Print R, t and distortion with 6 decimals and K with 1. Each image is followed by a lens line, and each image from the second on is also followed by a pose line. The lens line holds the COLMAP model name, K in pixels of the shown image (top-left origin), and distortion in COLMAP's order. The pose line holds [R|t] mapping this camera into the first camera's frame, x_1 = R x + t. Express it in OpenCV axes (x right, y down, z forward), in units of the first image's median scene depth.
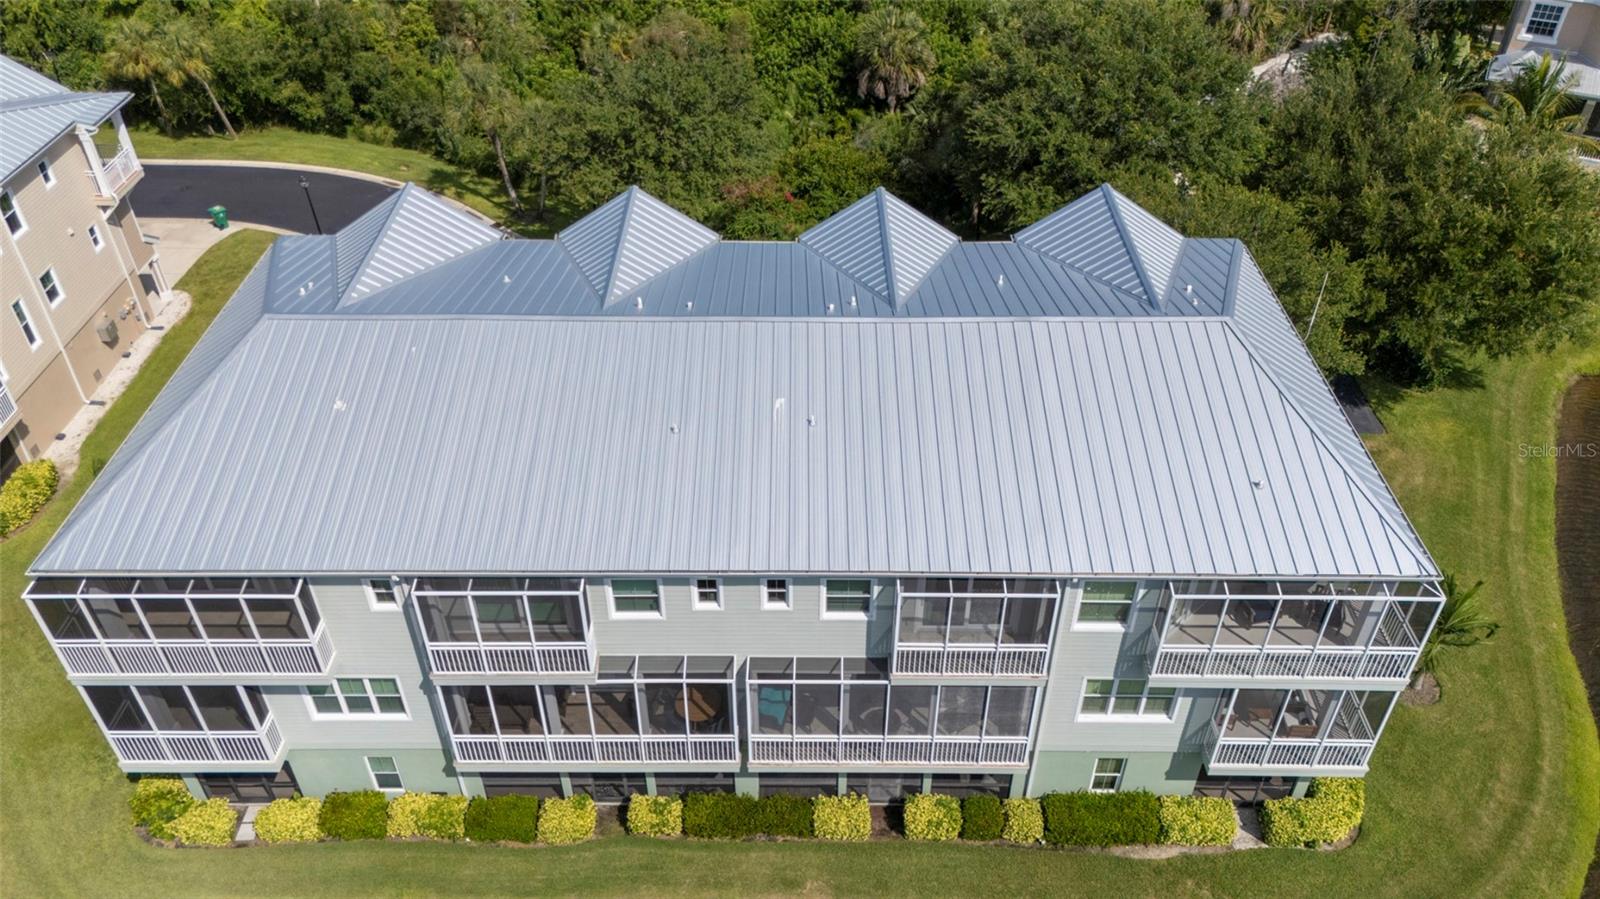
lens RADIAL K [[1182.3, 0, 800.0], [0, 1182.3, 449.5], [0, 0, 1]] dist [0.069903, -0.061343]
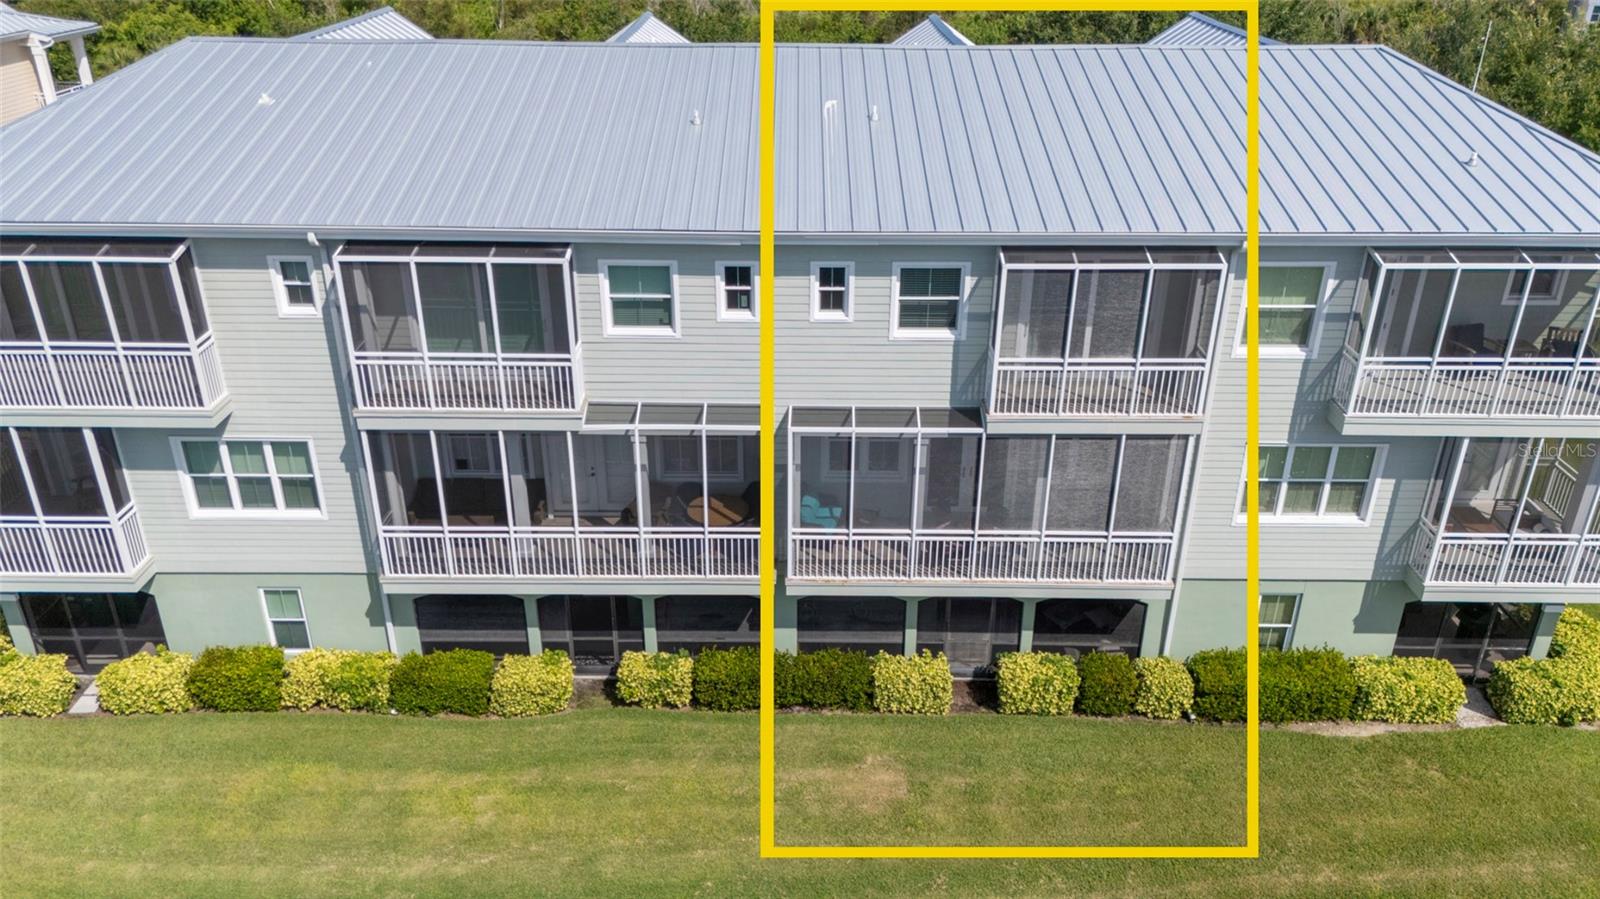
lens RADIAL K [[1182.3, 0, 800.0], [0, 1182.3, 449.5], [0, 0, 1]] dist [0.069903, -0.061343]
pose [[0.999980, 0.004686, 0.004200, -0.039086], [-0.003652, 0.975686, -0.219141, 0.350032], [-0.005125, 0.219122, 0.975684, 0.279007]]
